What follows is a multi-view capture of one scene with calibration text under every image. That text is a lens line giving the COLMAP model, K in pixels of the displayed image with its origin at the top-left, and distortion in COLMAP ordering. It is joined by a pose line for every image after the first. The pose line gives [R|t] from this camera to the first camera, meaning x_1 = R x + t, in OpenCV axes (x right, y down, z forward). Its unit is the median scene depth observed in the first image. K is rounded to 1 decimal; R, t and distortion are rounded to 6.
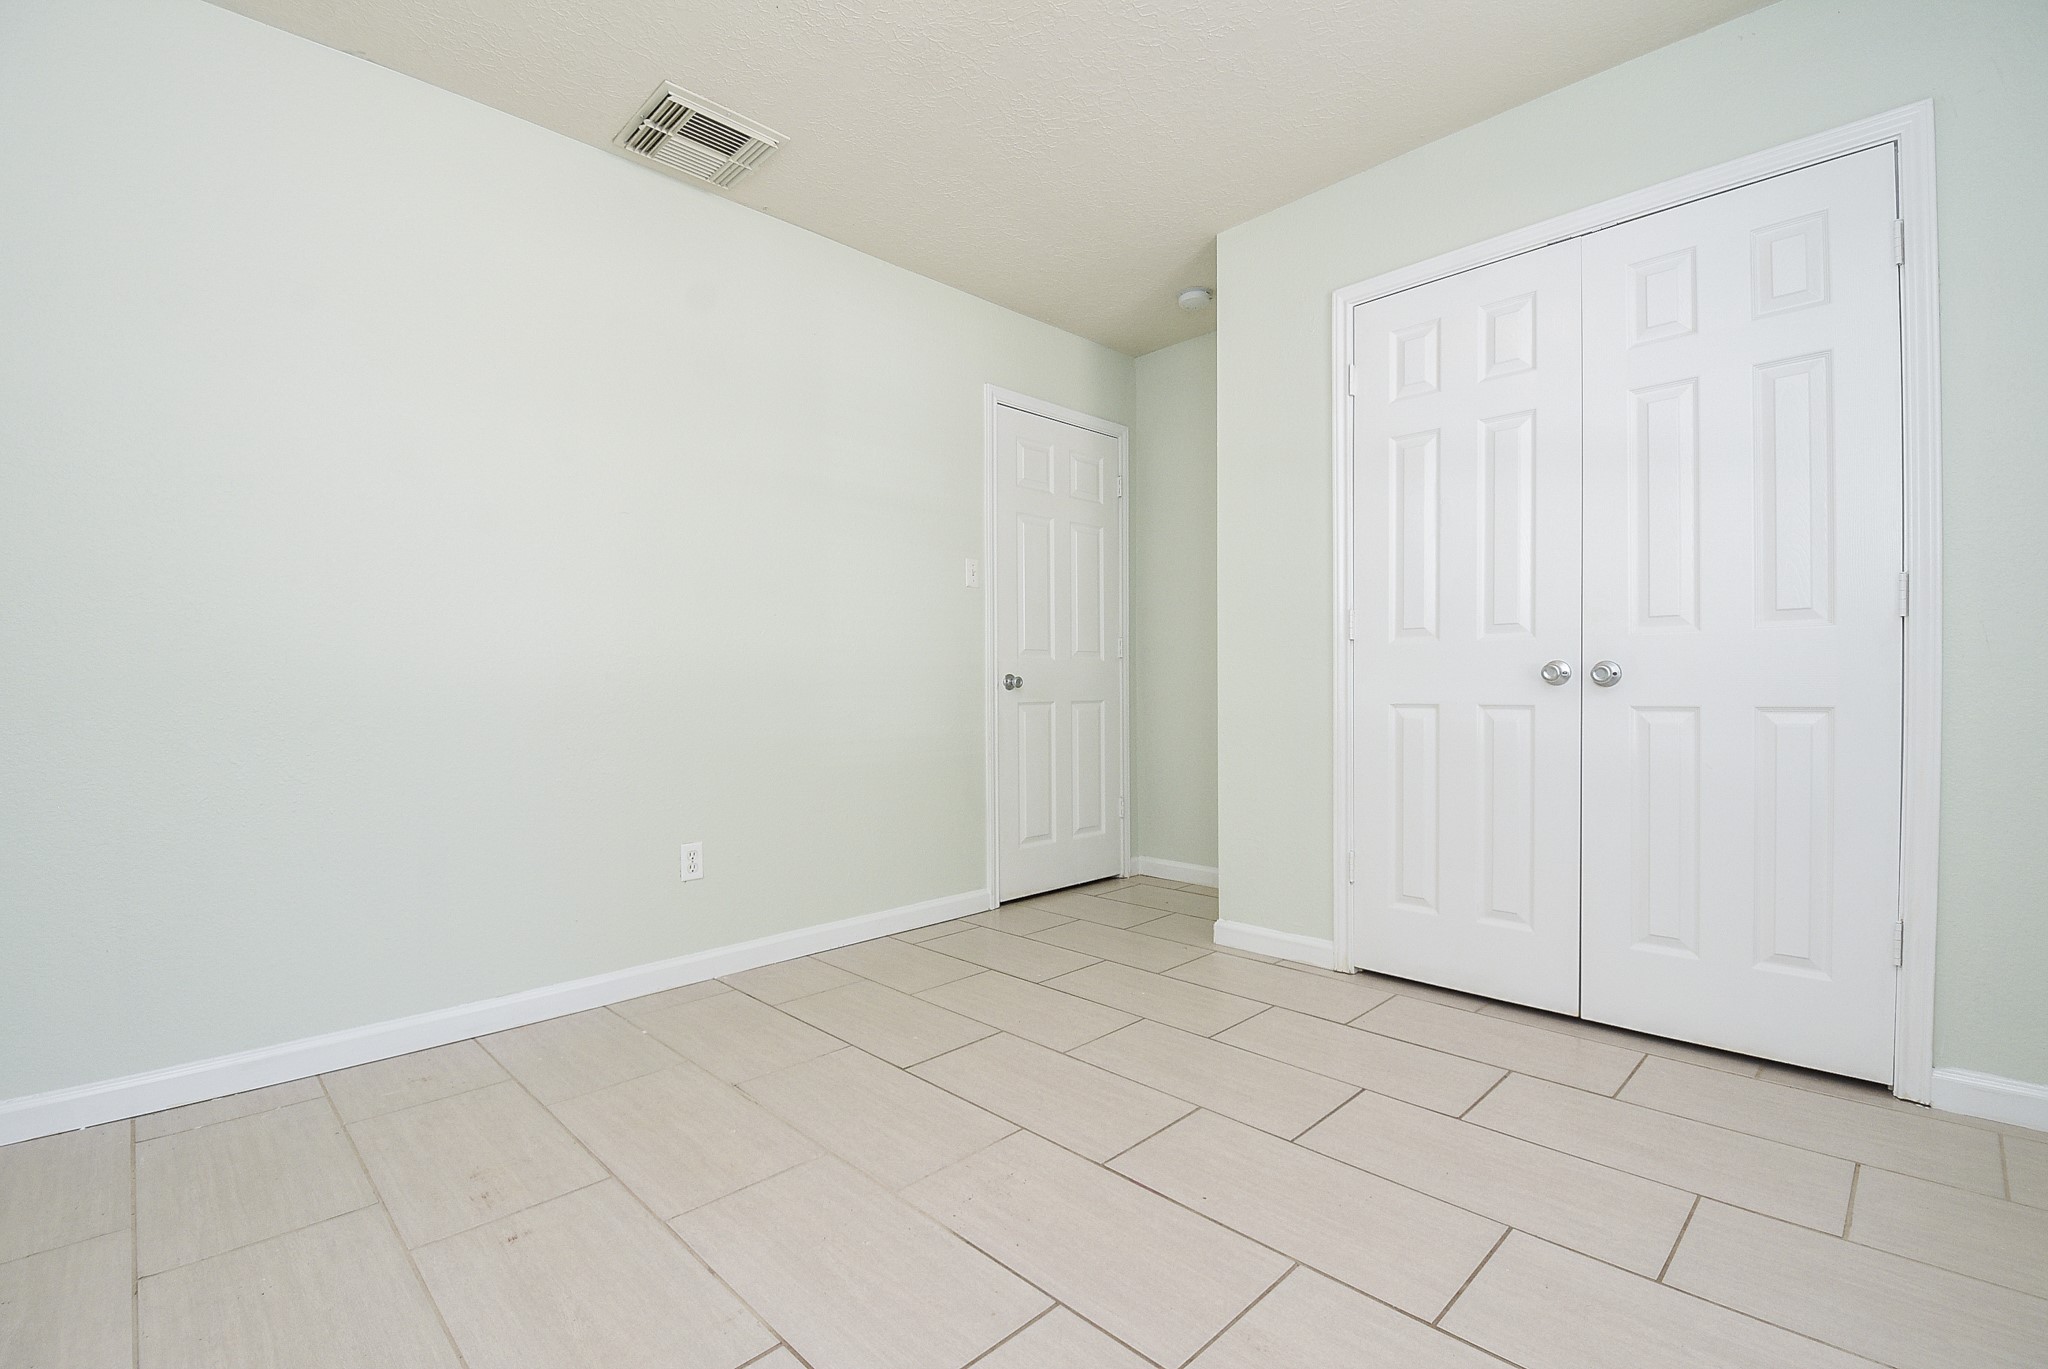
lens RADIAL K [[923.0, 0, 1031.5], [0, 923.0, 683.1], [0, 0, 1]] dist [0.000797, -0.002104]
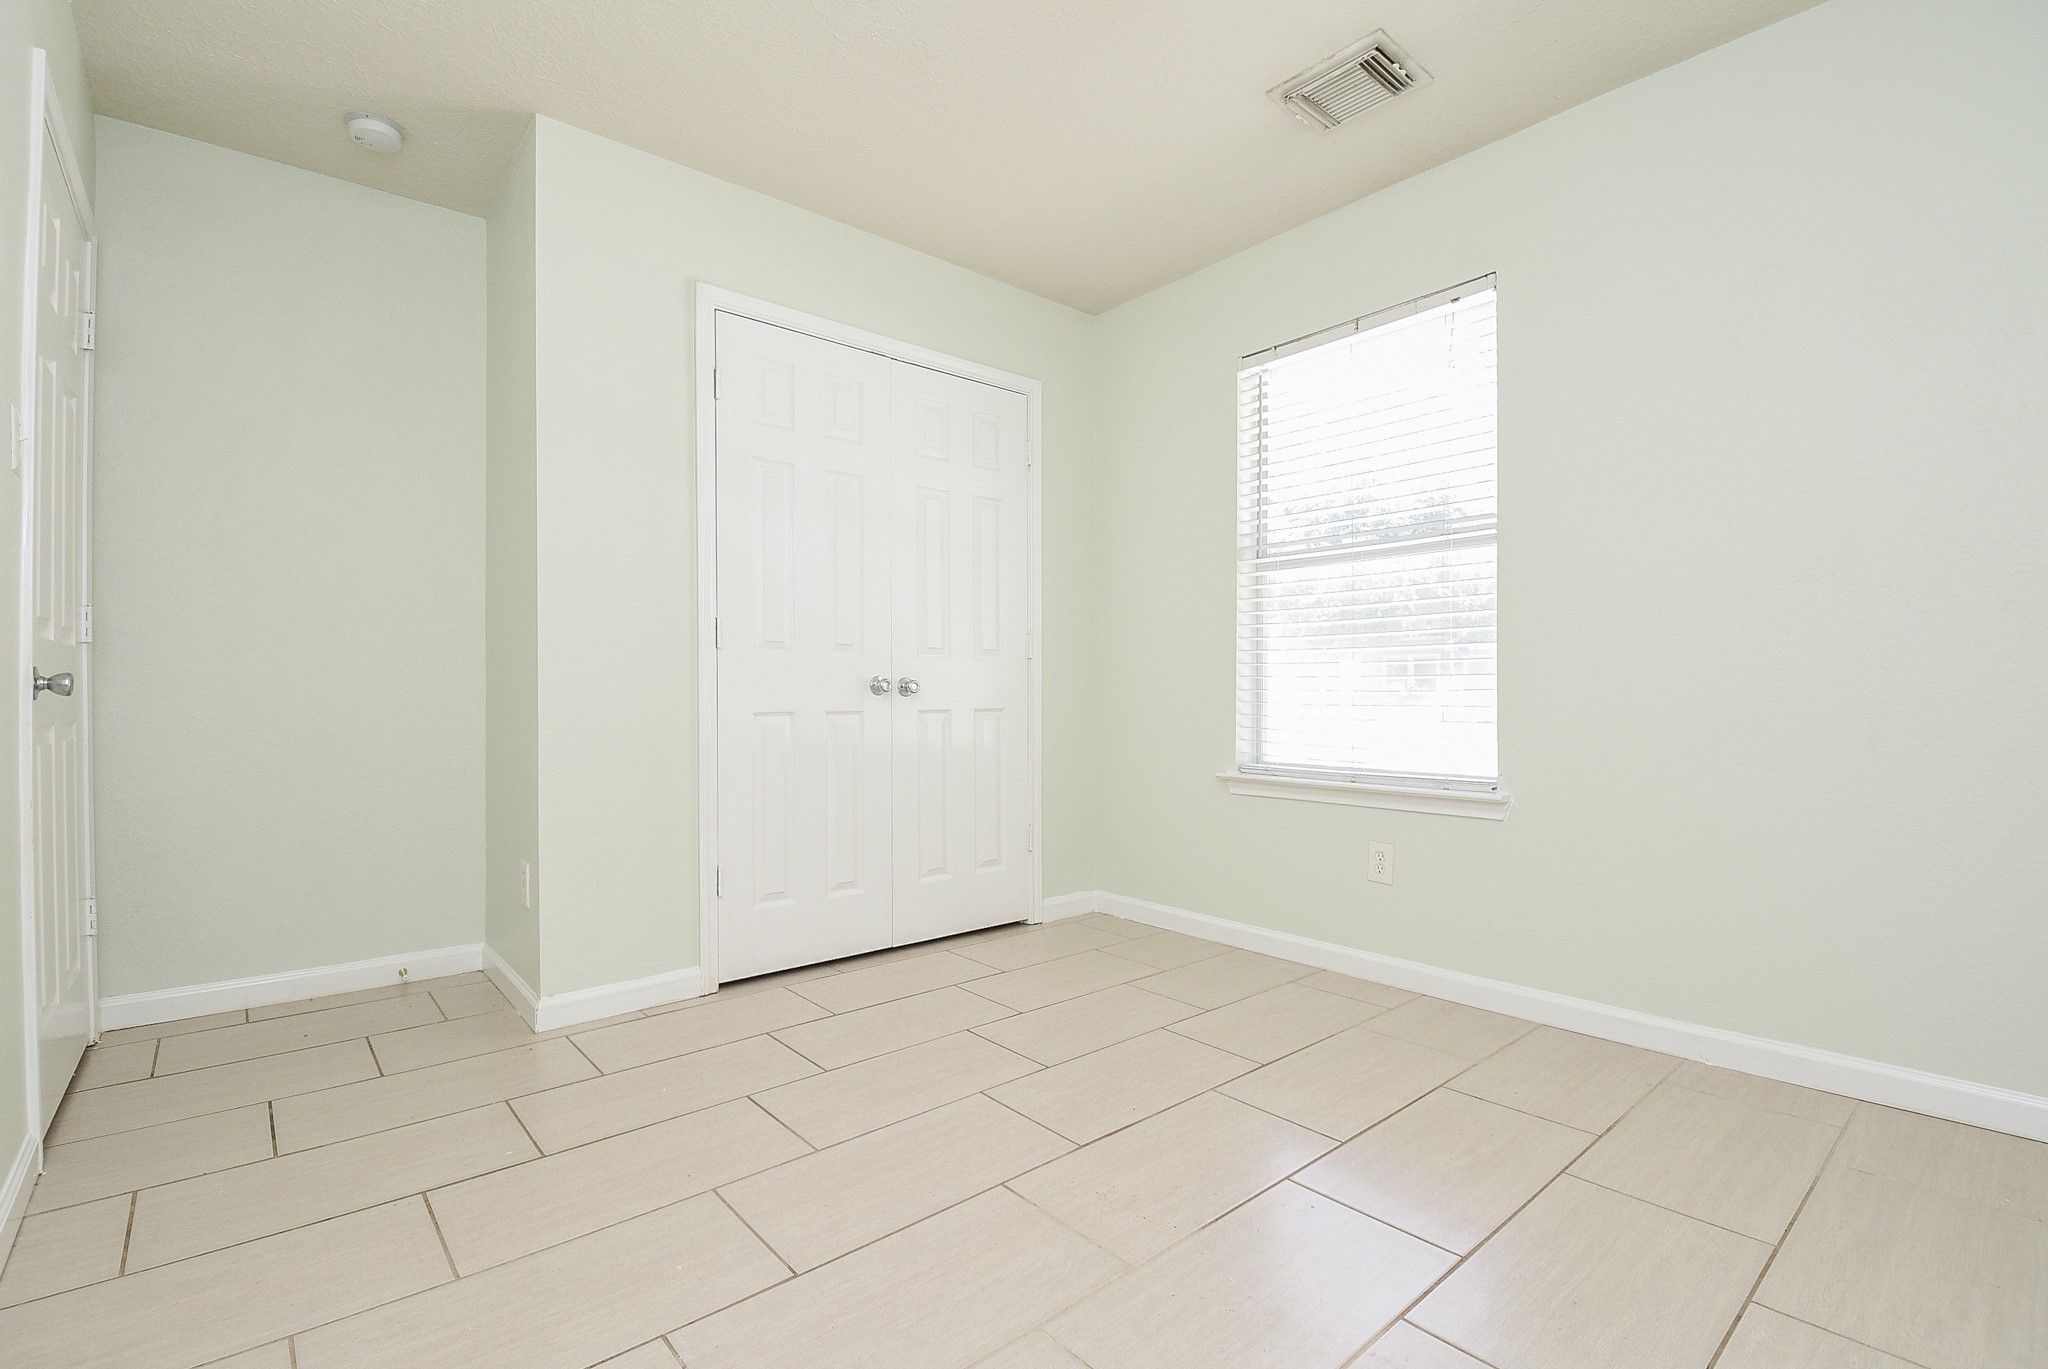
lens RADIAL K [[923.0, 0, 1022.4], [0, 923.0, 686.9], [0, 0, 1]] dist [0.000797, -0.002104]
pose [[0.077060, 0.012315, 0.996950, -0.541793], [0.002791, 0.999917, -0.012568, 0.006356], [-0.997023, 0.003751, 0.077019, 0.542175]]
